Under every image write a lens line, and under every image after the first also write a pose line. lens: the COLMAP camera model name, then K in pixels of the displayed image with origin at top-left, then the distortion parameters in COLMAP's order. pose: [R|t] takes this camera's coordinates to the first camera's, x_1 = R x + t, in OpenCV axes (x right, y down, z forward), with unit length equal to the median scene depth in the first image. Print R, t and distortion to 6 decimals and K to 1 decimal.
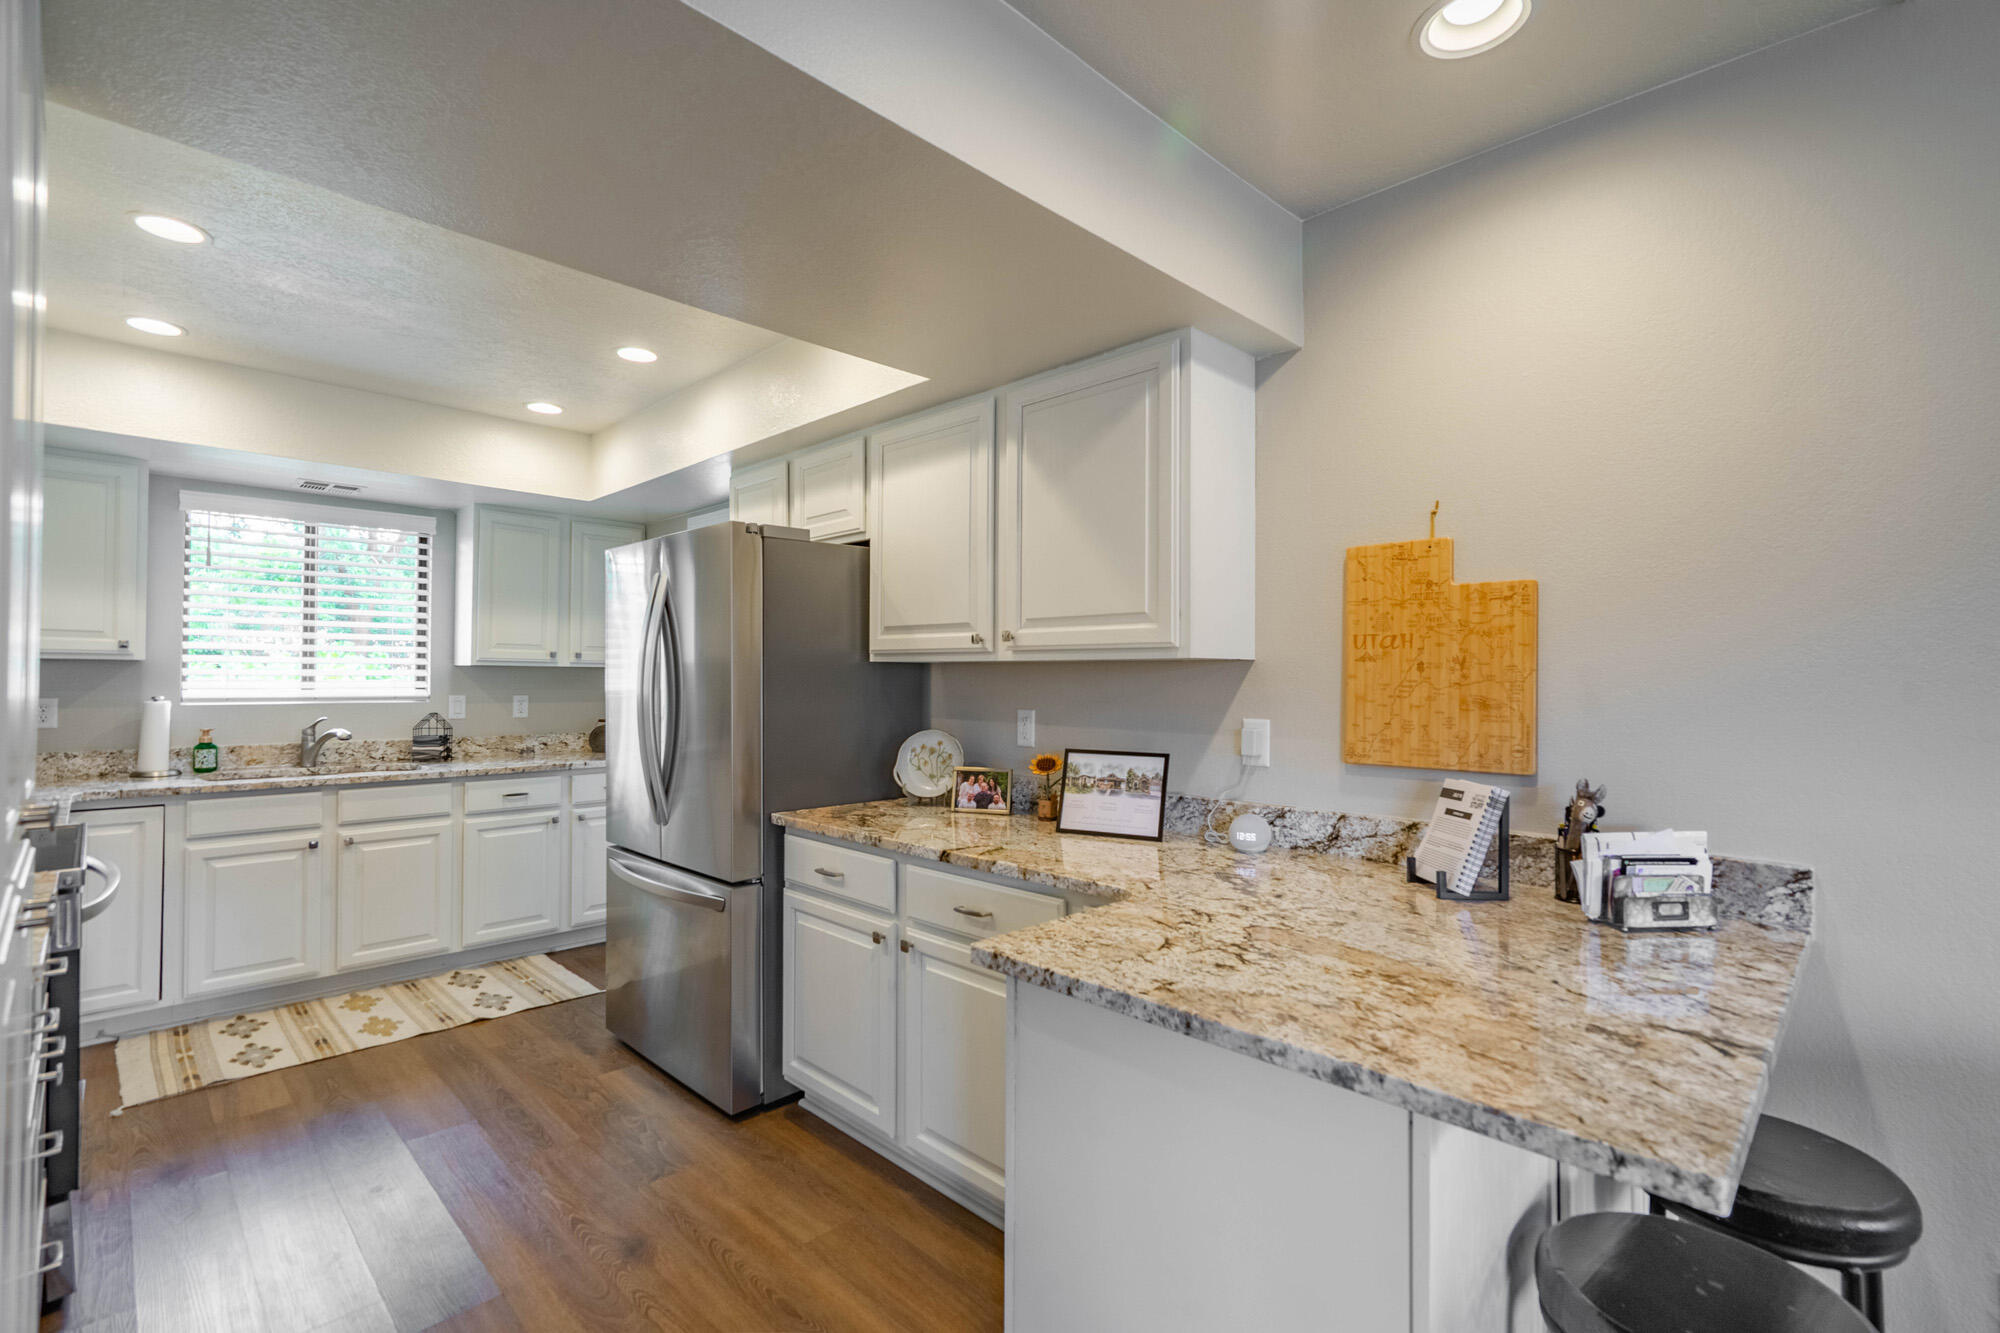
lens RADIAL K [[904.2, 0, 988.6], [0, 904.2, 667.8], [0, 0, 1]] dist [0.002614, 0.001238]
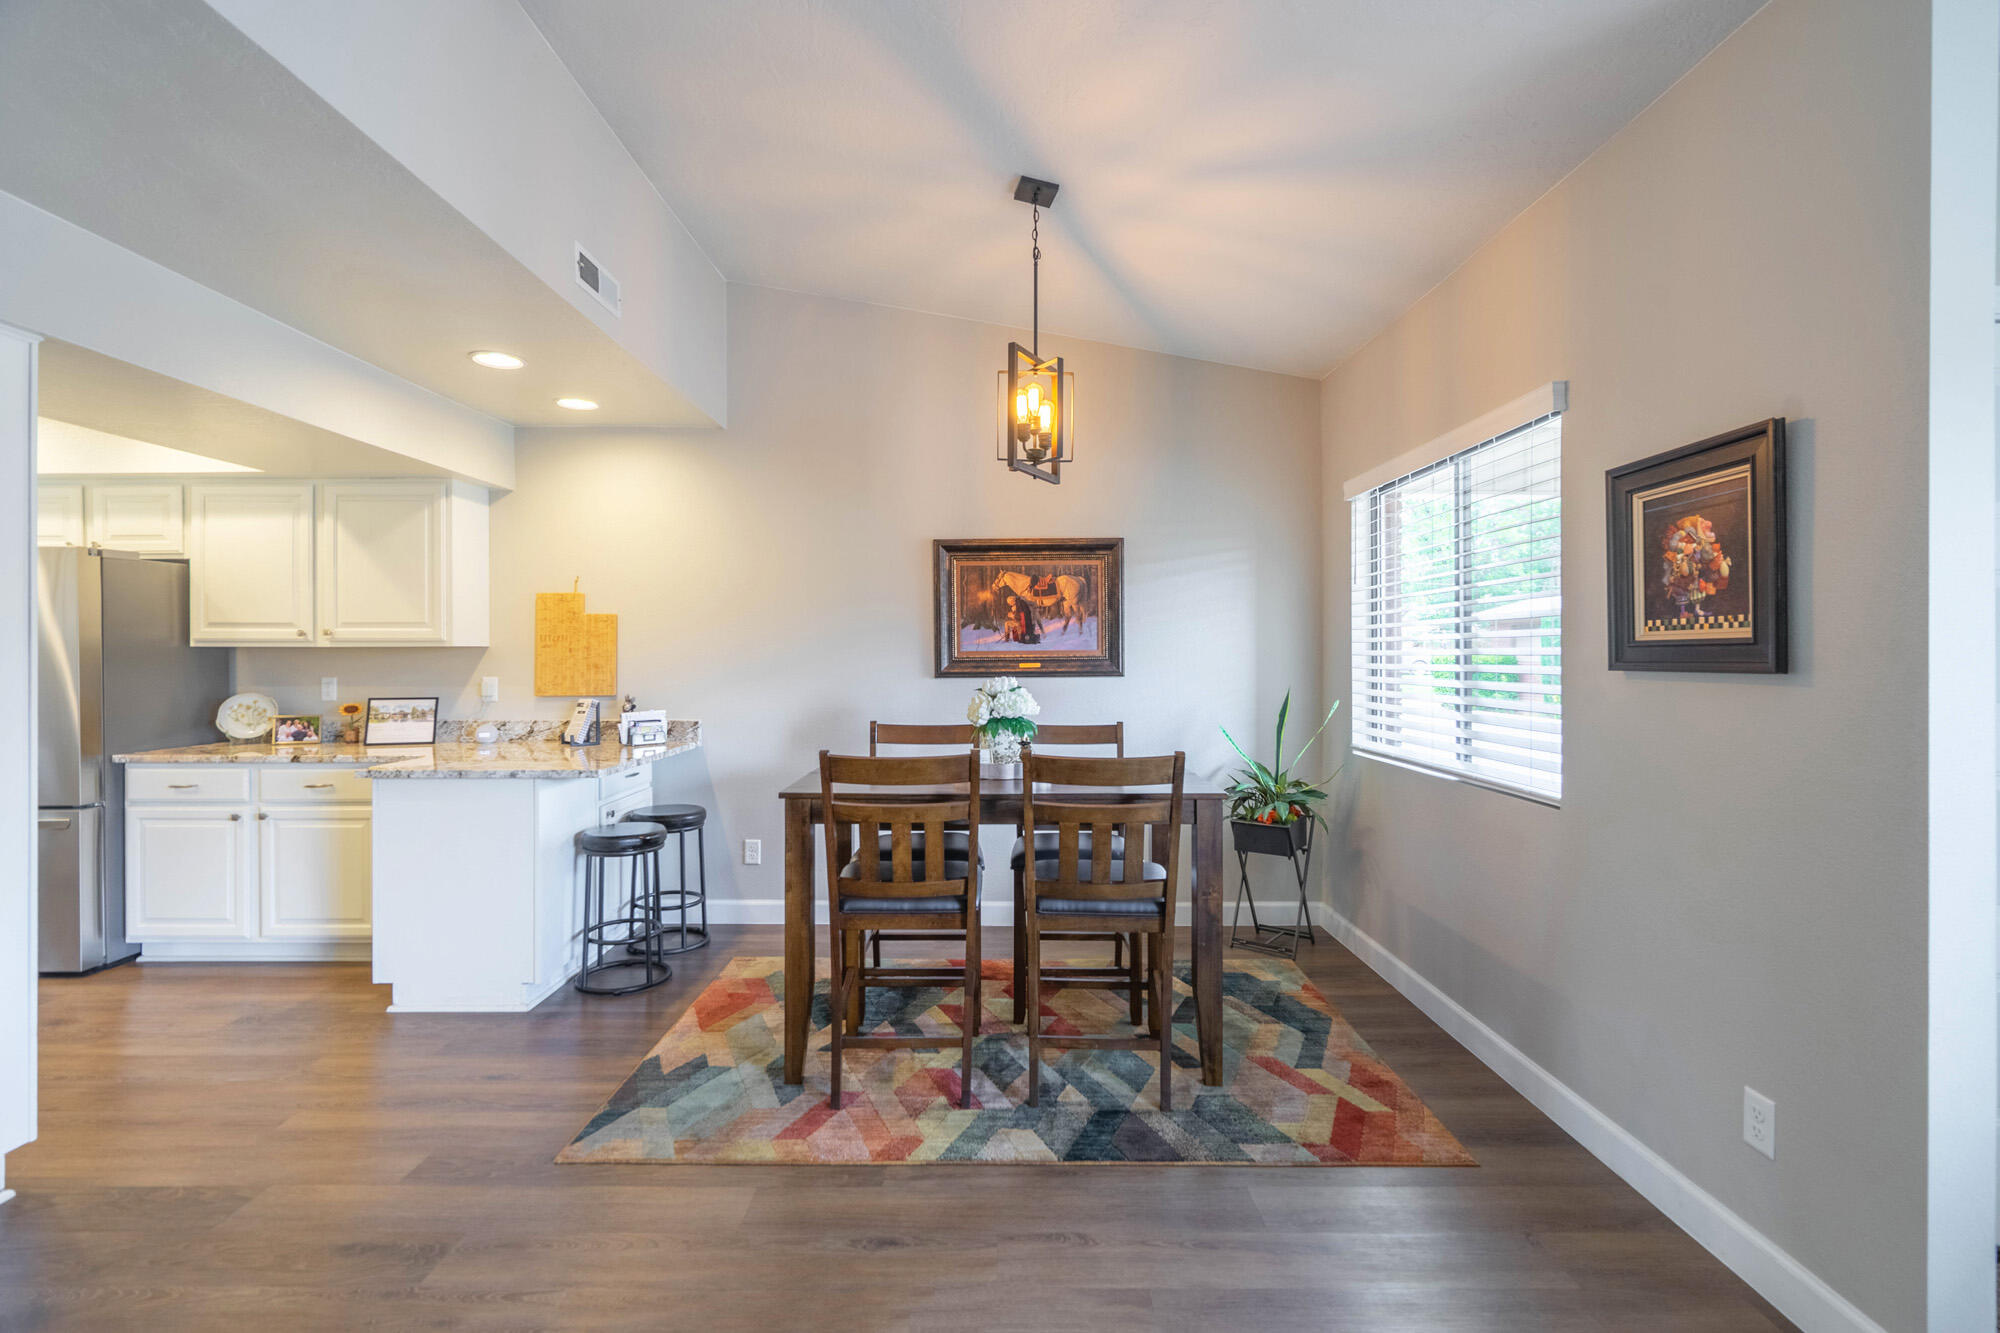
lens RADIAL K [[913.8, 0, 995.5], [0, 913.8, 653.5], [0, 0, 1]] dist [-0.001405, -0.000184]
pose [[0.710176, -0.007332, 0.703986, -0.246741], [-0.001537, 0.999927, 0.011965, -0.014879], [-0.704023, -0.009580, 0.710113, -0.910257]]
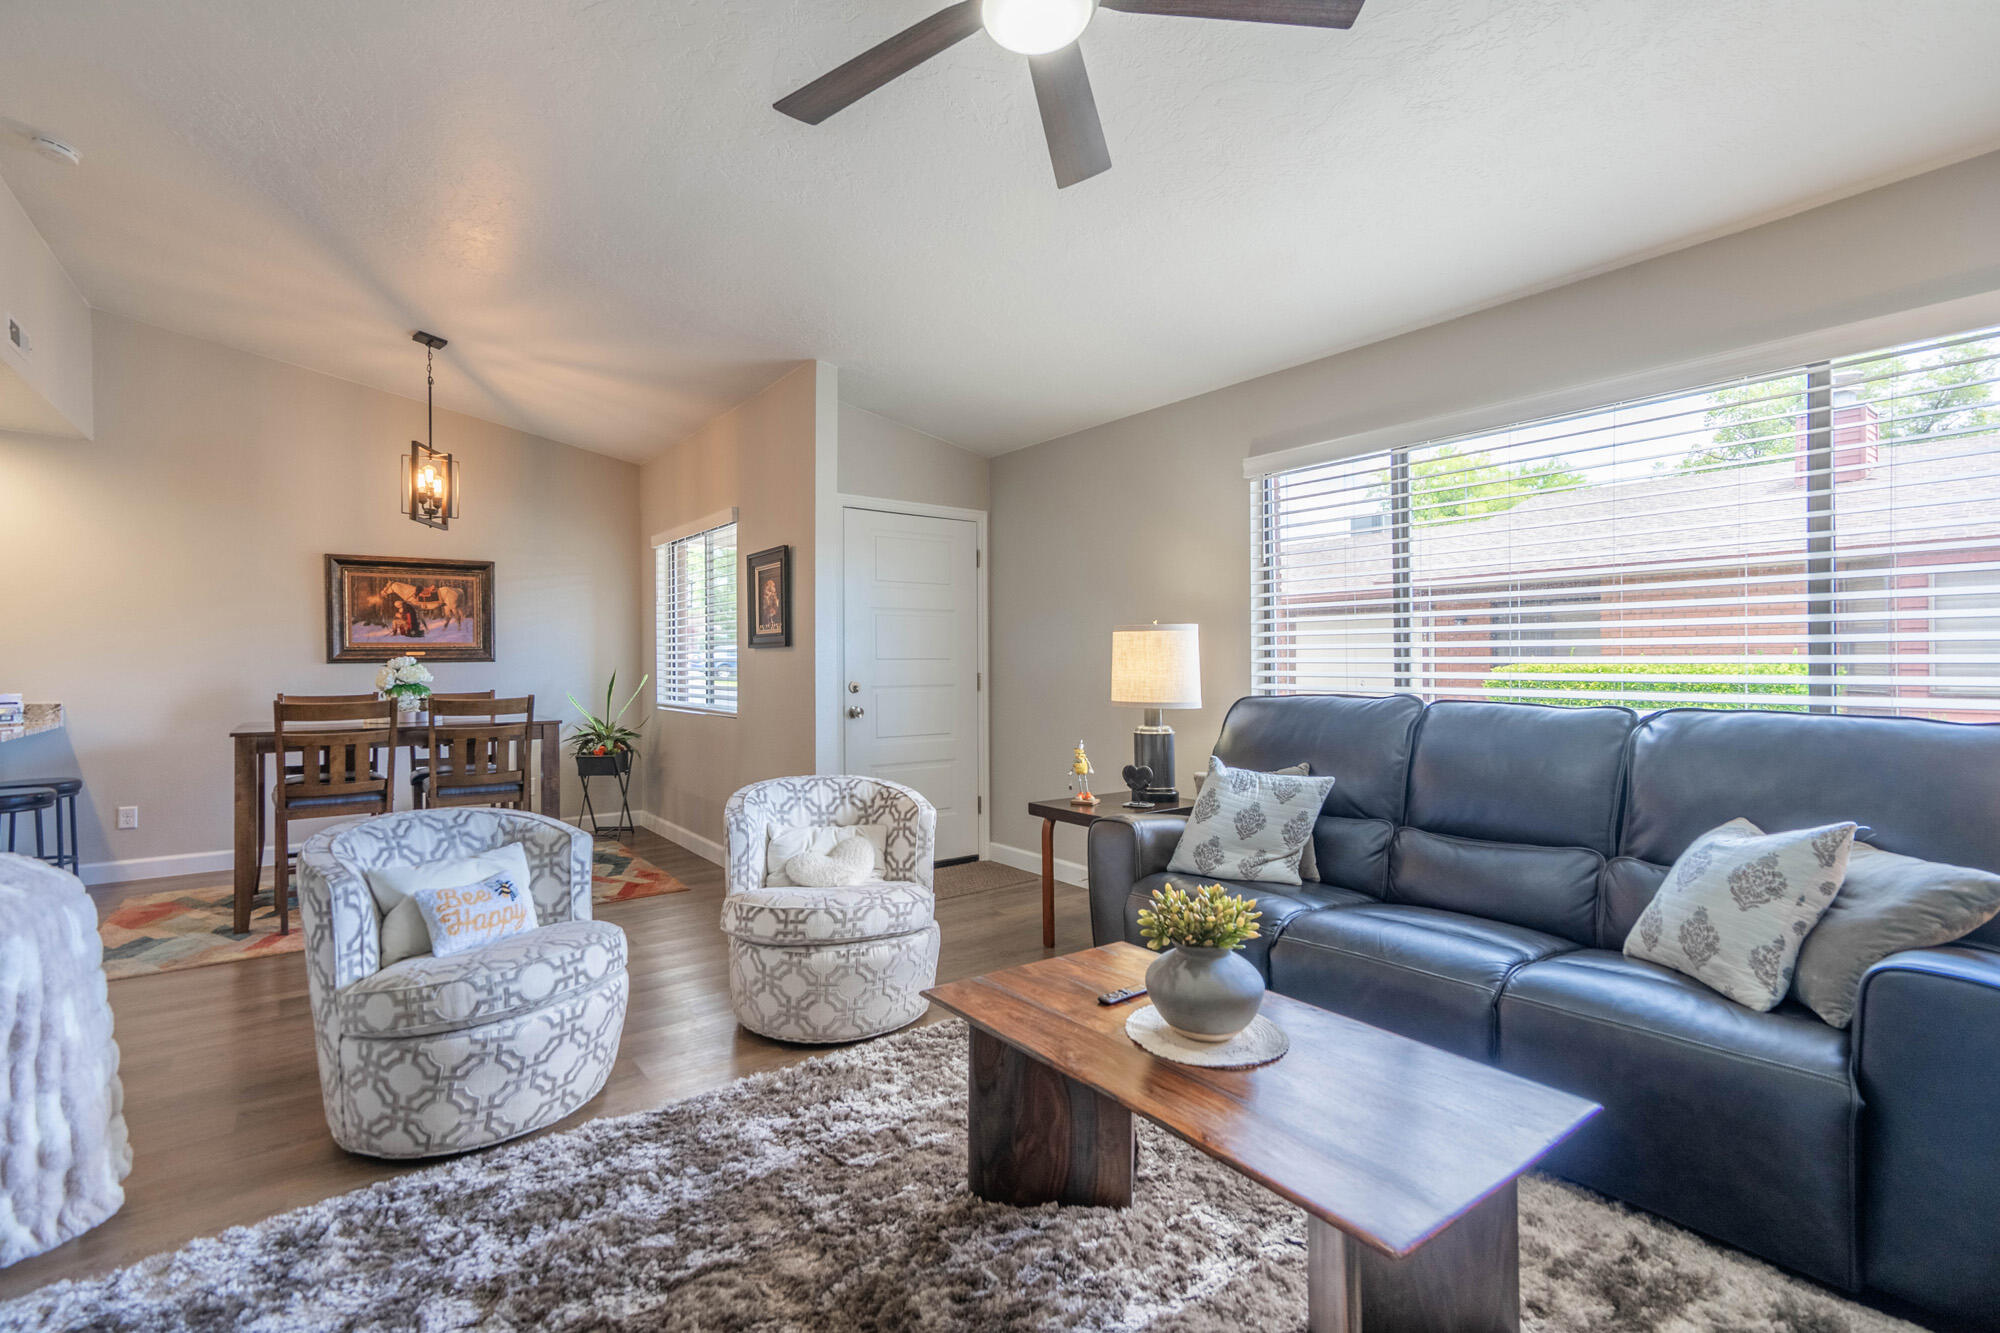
lens RADIAL K [[923.1, 0, 971.1], [0, 923.1, 661.1], [0, 0, 1]] dist [0.003106, 0.011456]
pose [[0.171667, -0.009113, 0.985113, -0.940546], [-0.004420, 0.999940, 0.010020, 0.013764], [-0.985145, -0.006074, 0.171617, -1.431195]]
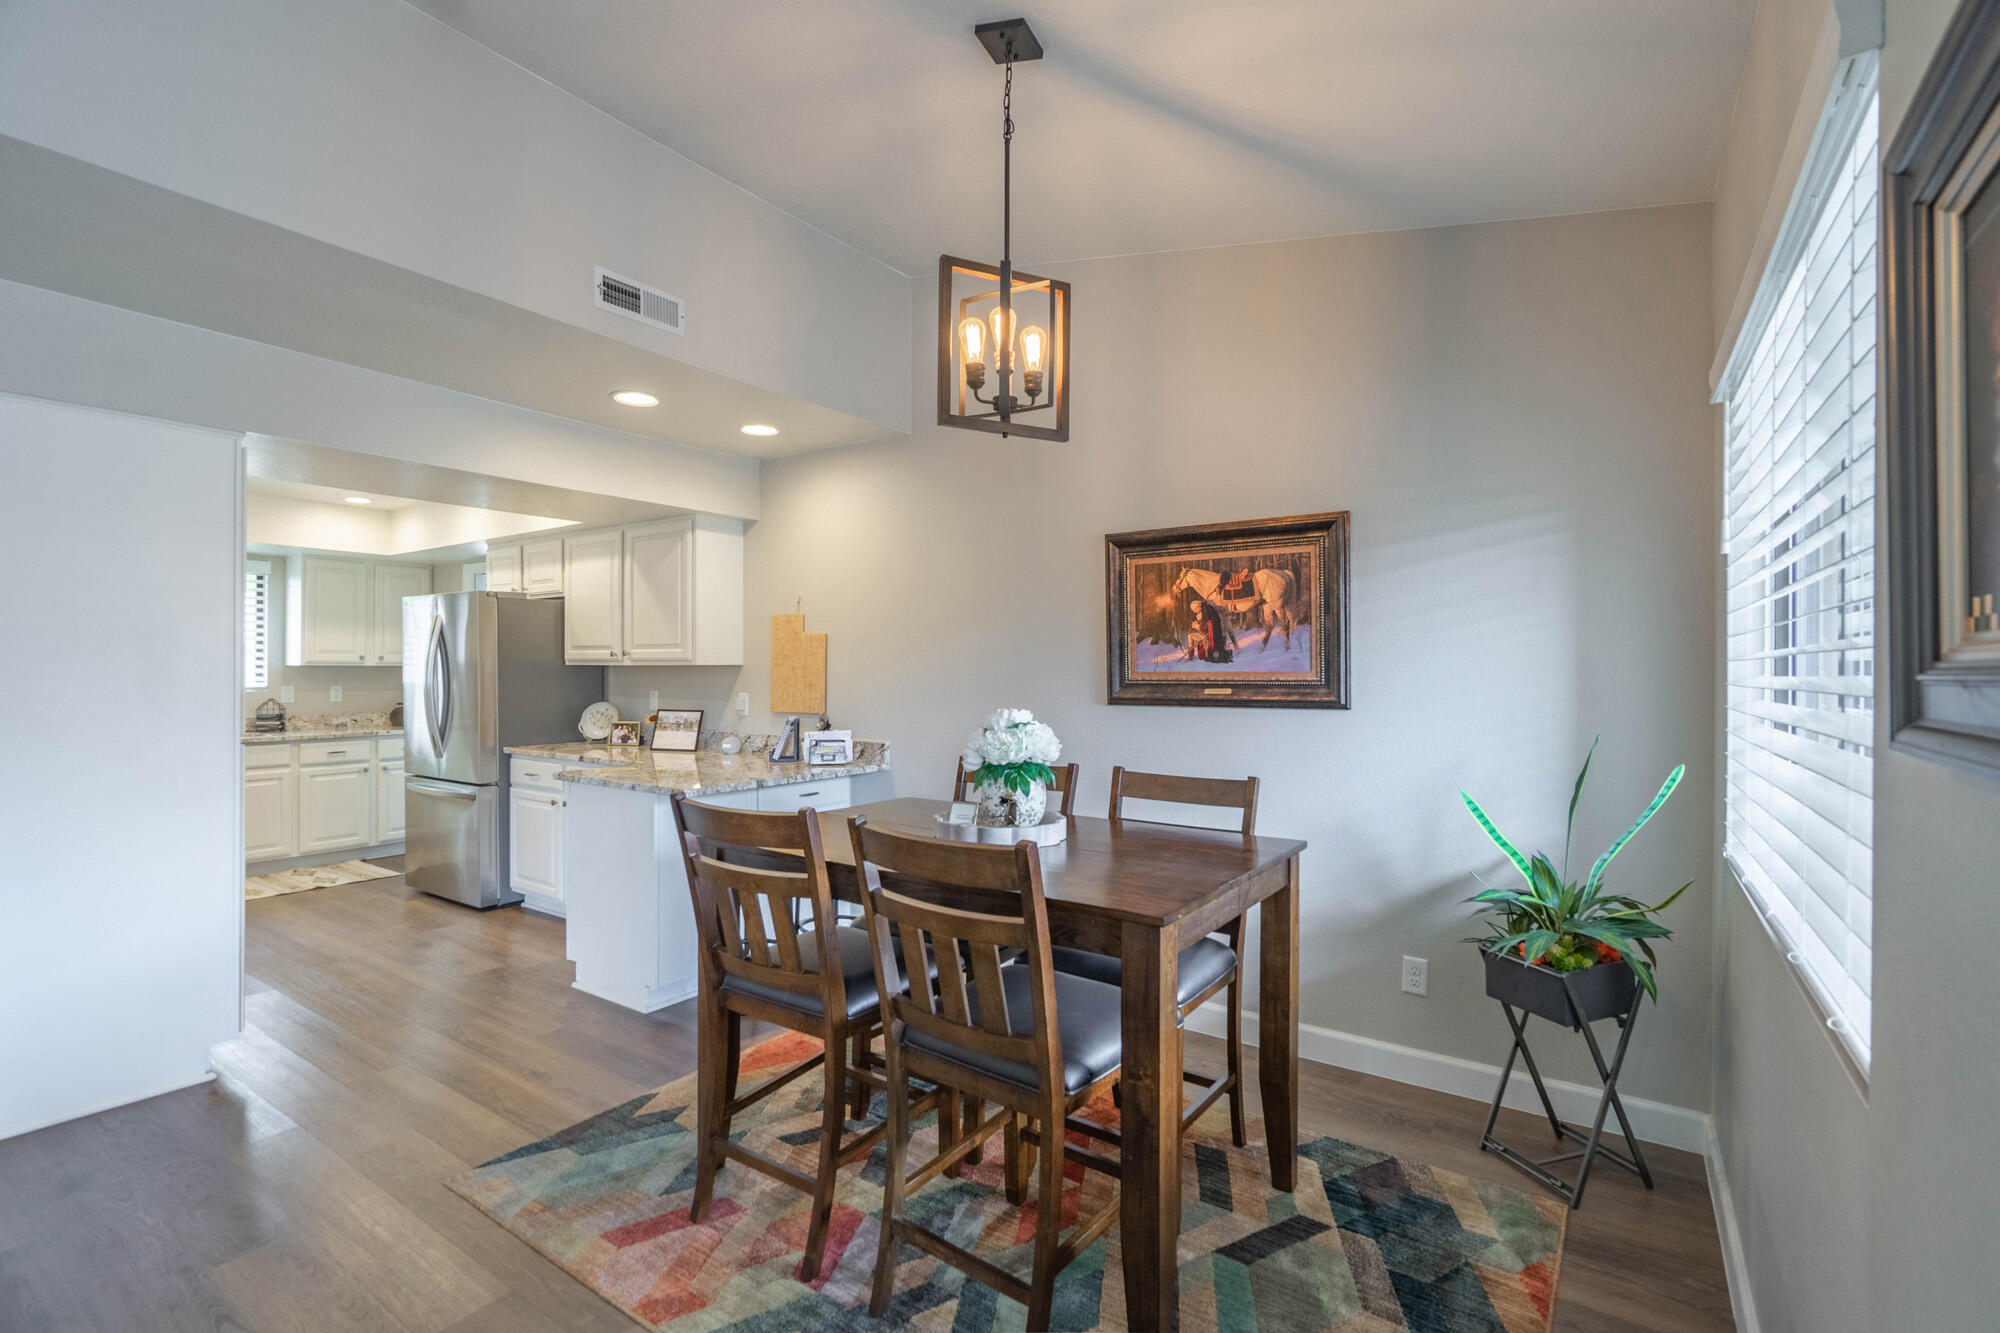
lens RADIAL K [[904.2, 0, 988.6], [0, 904.2, 667.8], [0, 0, 1]] dist [0.002614, 0.001238]
pose [[0.984125, -0.003561, 0.177438, 0.385003], [0.001668, 0.999940, 0.010818, -0.019306], [-0.177466, -0.010350, 0.984072, -0.938075]]
